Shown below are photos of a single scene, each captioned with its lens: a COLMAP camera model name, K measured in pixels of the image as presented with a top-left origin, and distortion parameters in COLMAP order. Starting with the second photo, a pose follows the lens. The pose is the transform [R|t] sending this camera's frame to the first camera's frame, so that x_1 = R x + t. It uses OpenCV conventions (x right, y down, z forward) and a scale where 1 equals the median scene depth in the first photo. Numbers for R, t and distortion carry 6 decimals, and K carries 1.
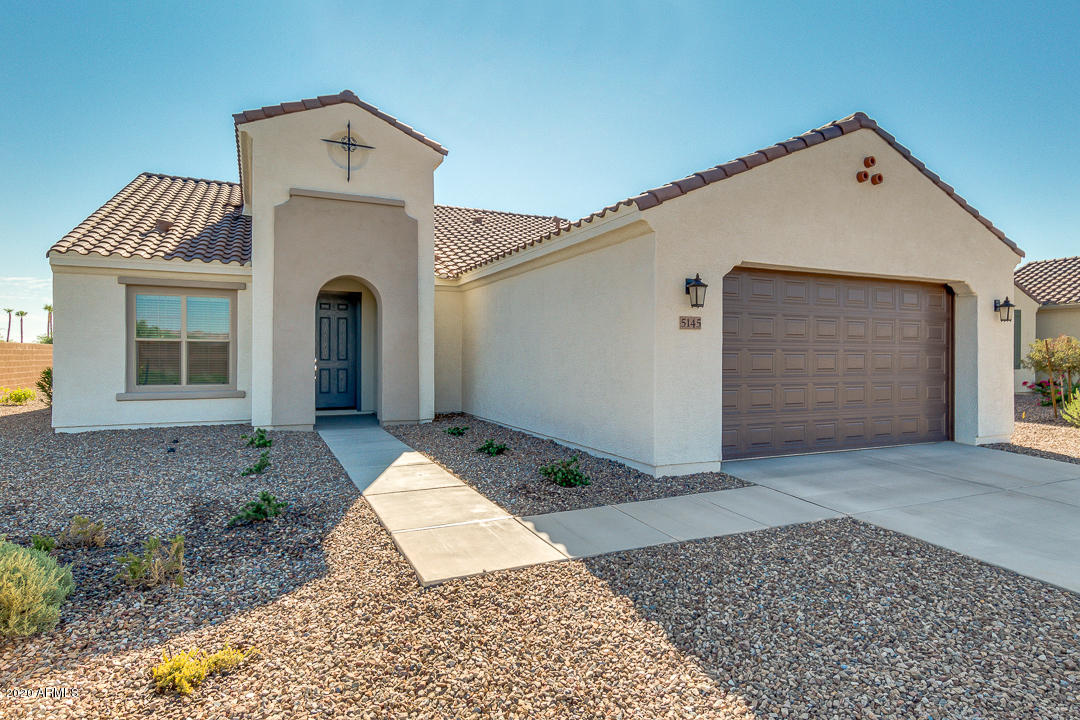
lens RADIAL K [[612.7, 0, 540.0], [0, 612.7, 360.0], [0, 0, 1]] dist [0.001749, 0.000083]
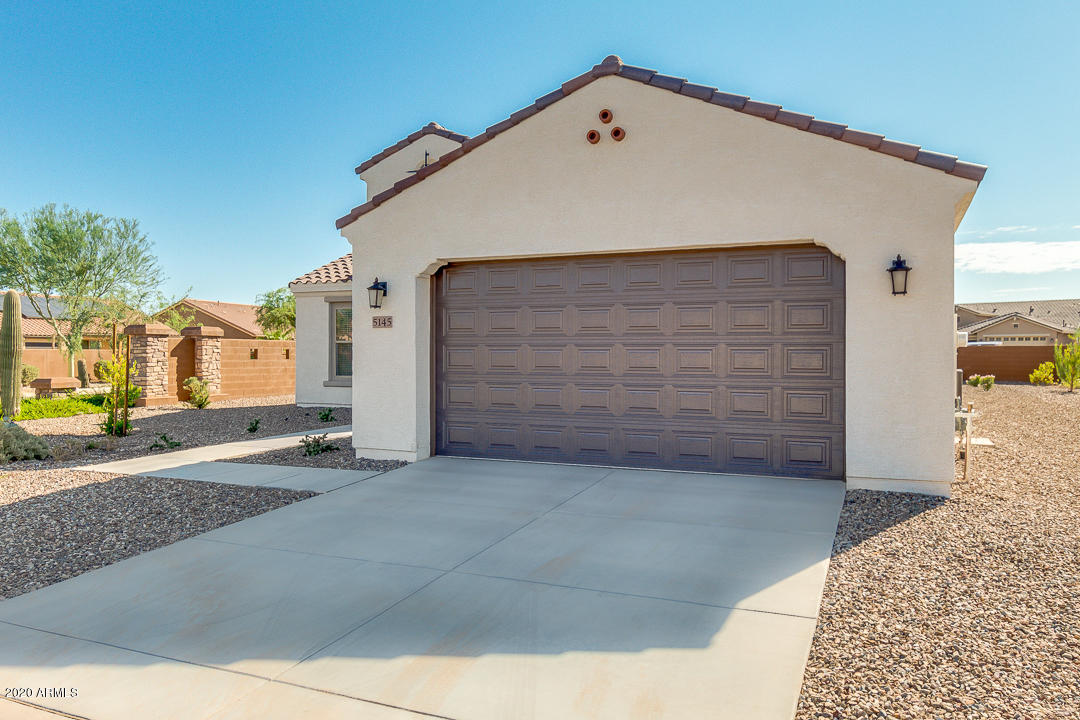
lens RADIAL K [[835.4, 0, 540.0], [0, 835.4, 360.0], [0, 0, 1]] dist [-0.002026, -0.006901]
pose [[0.634486, 0.003025, -0.772928, 1.349222], [-0.006198, 0.999980, -0.001174, 0.006955], [0.772909, 0.005536, 0.634492, 0.220908]]
